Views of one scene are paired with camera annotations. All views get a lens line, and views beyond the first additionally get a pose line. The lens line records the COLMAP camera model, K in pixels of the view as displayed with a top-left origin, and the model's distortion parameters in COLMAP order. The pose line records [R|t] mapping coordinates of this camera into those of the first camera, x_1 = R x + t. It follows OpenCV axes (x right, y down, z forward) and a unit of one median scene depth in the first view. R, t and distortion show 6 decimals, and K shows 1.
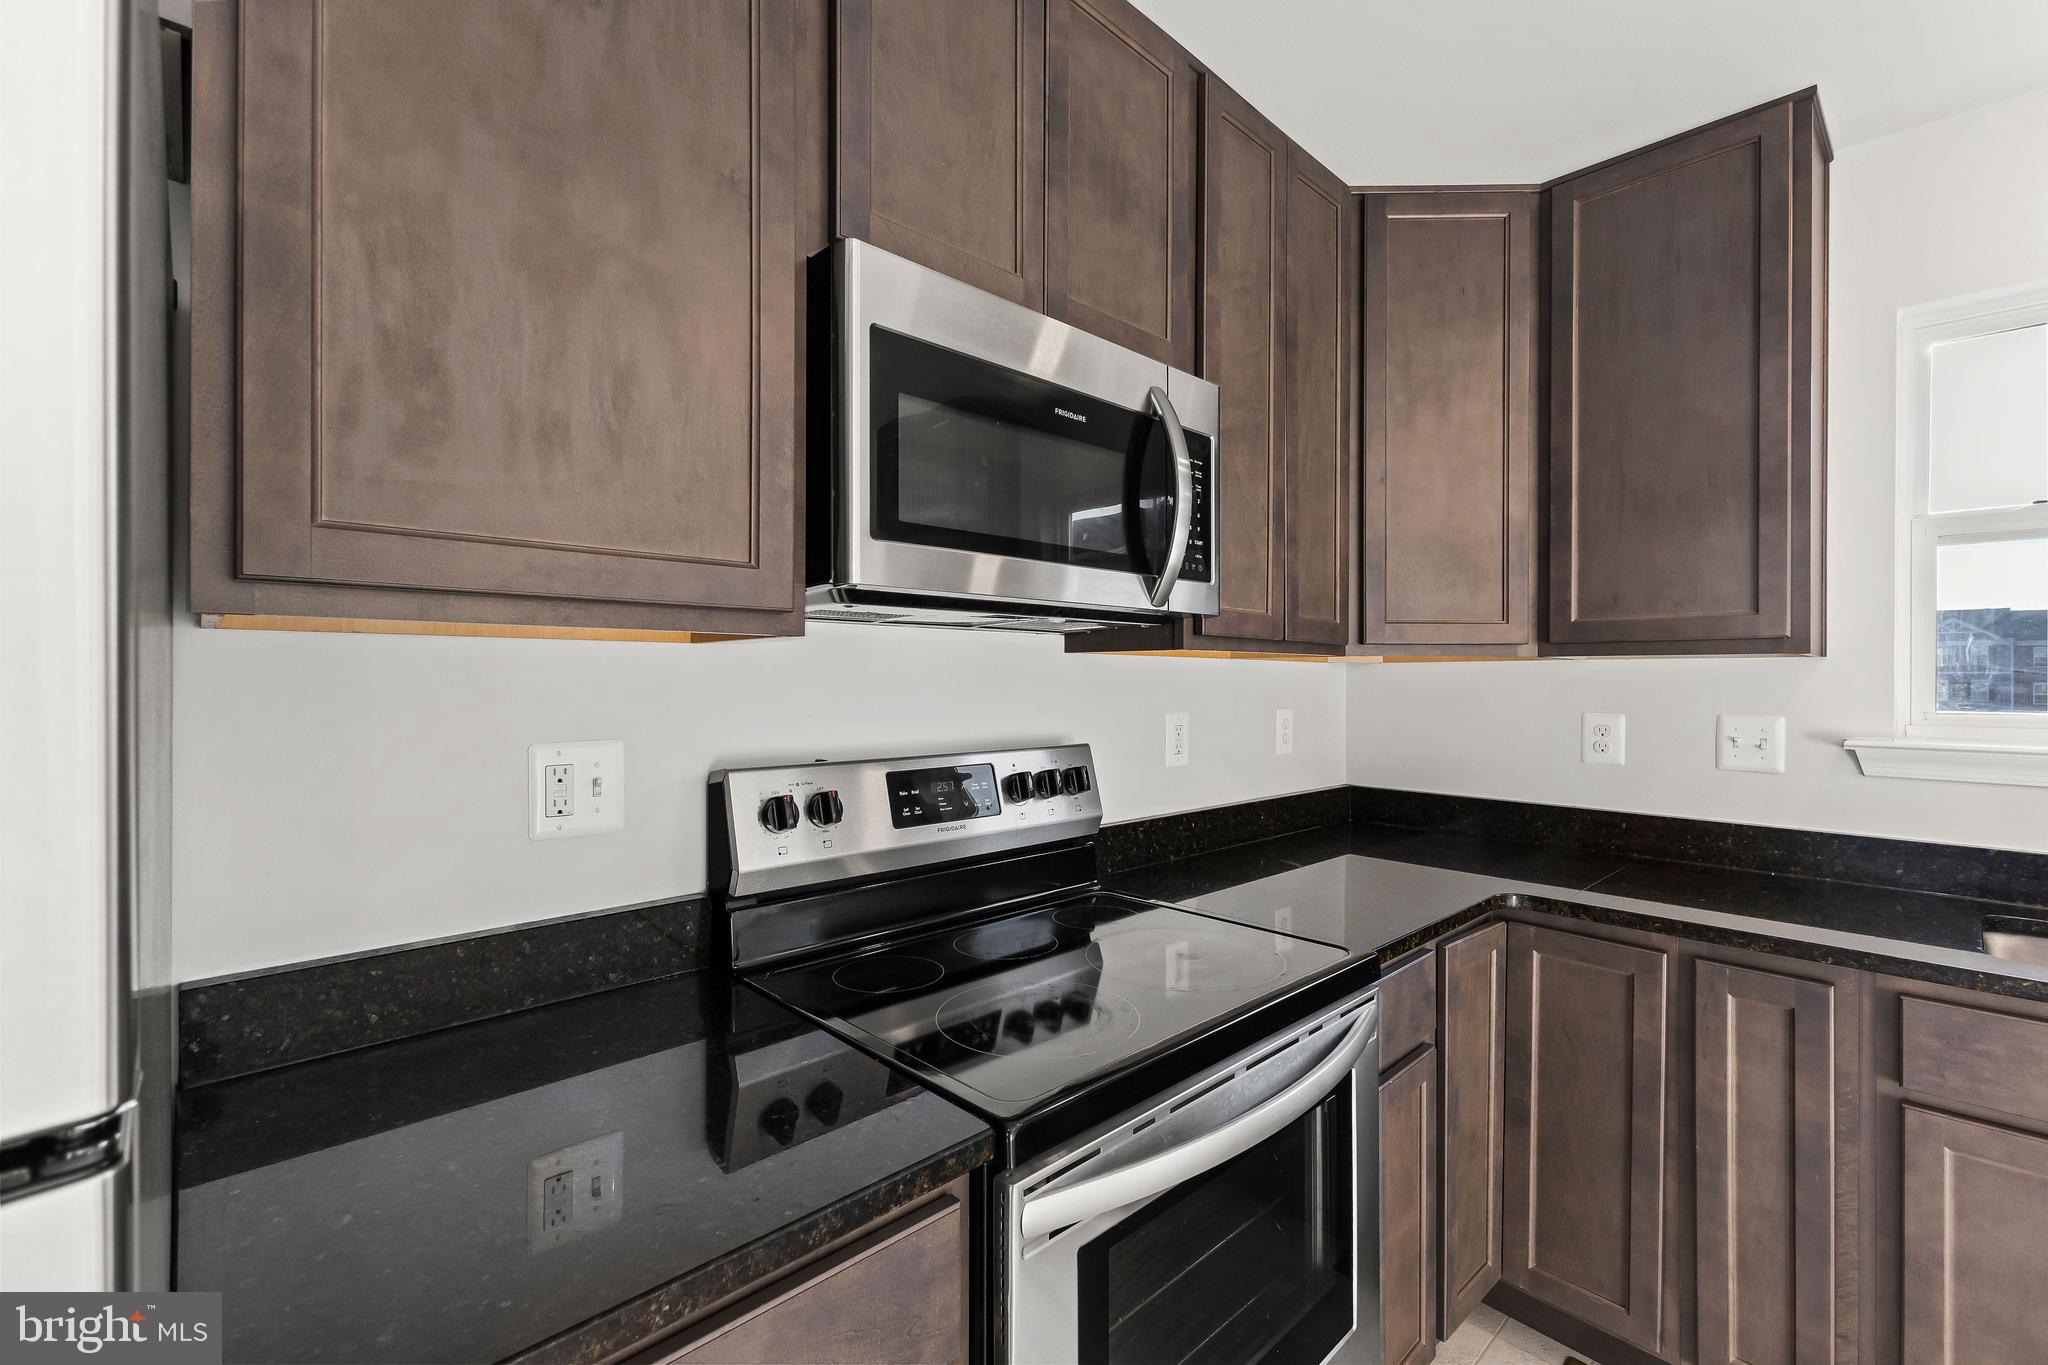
lens RADIAL K [[876.9, 0, 1014.0], [0, 876.9, 684.6], [0, 0, 1]] dist [0.002374, 0.001022]
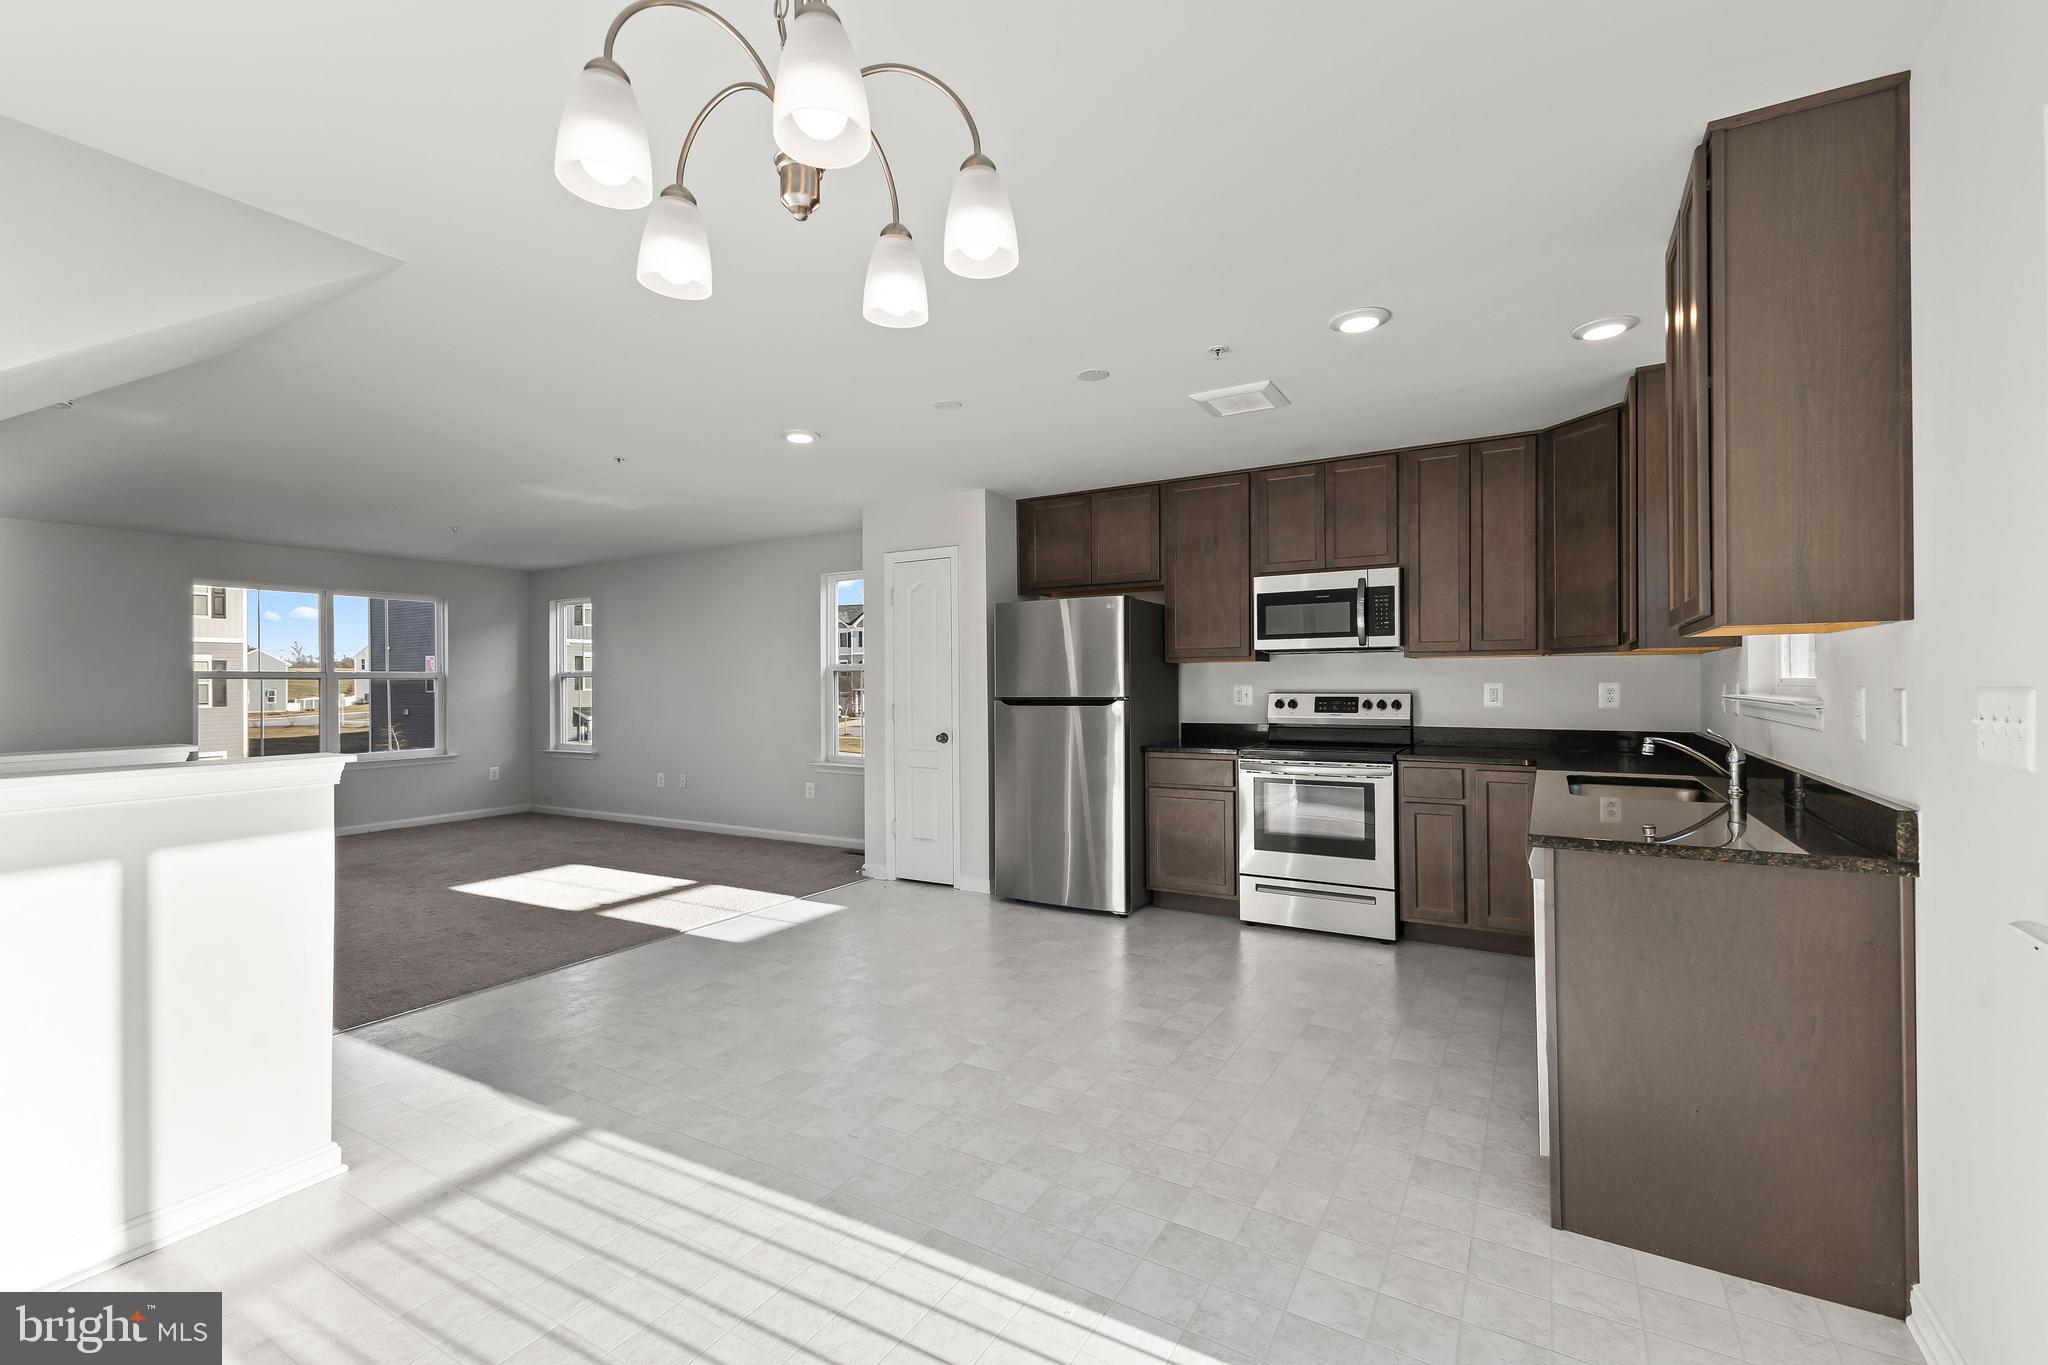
lens RADIAL K [[876.9, 0, 1021.0], [0, 876.9, 675.1], [0, 0, 1]] dist [0.002374, 0.001022]
pose [[0.275330, -0.010884, -0.961288, 3.008112], [0.001580, 0.999940, -0.010870, 0.052735], [0.961348, 0.001474, 0.275331, -1.133422]]
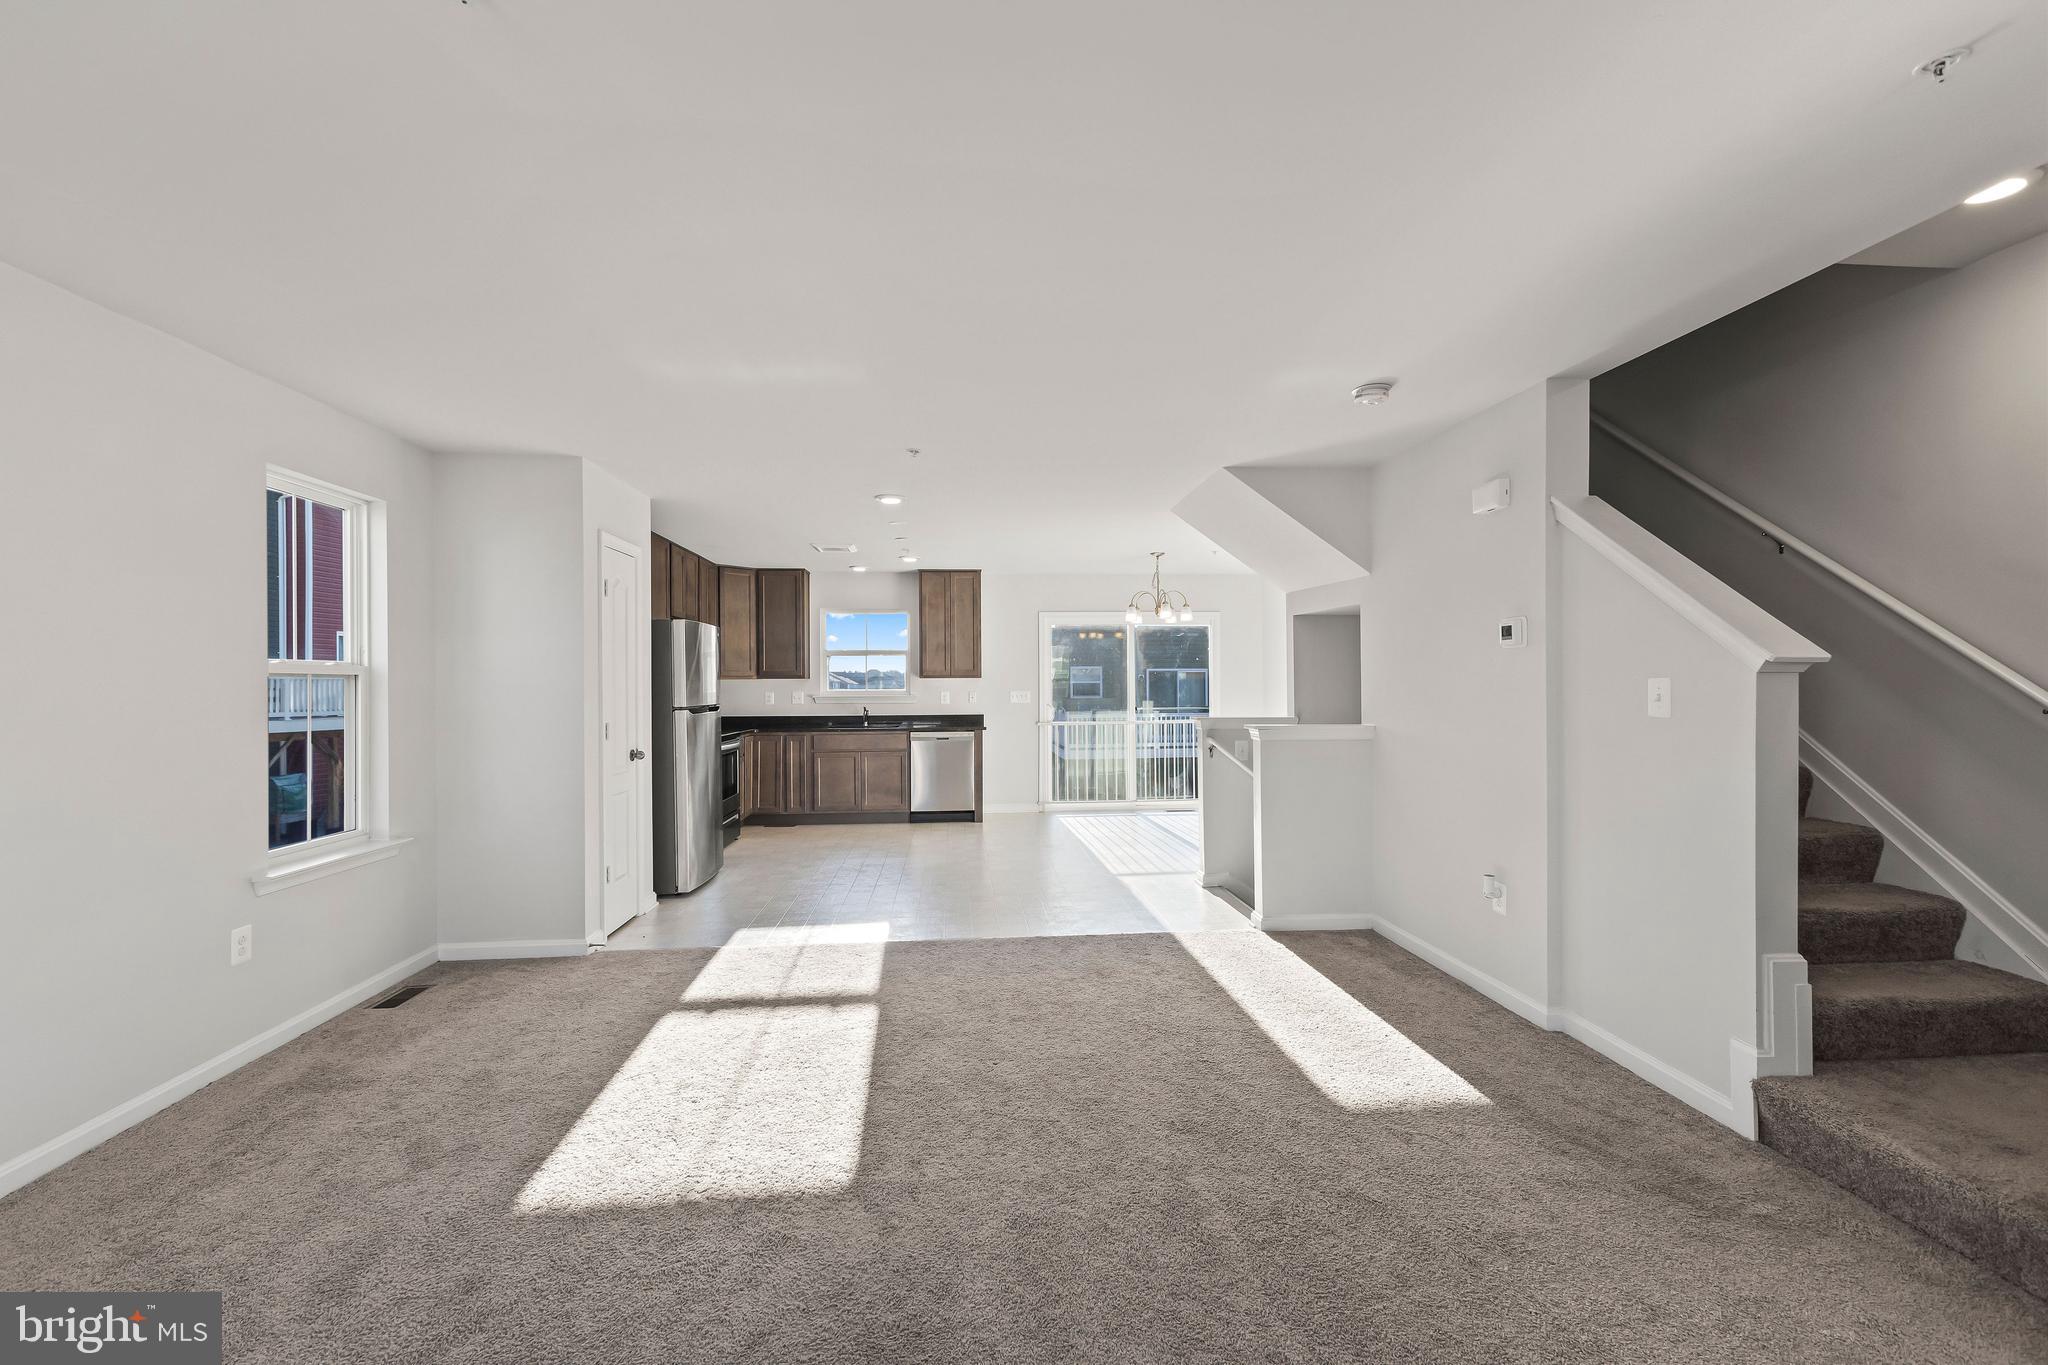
lens RADIAL K [[876.9, 0, 1013.4], [0, 876.9, 685.9], [0, 0, 1]] dist [0.002374, 0.001022]
pose [[0.624889, -0.002061, 0.780711, -2.872361], [0.007893, 0.999962, -0.003678, 0.040398], [-0.780674, 0.008460, 0.624882, -3.880715]]
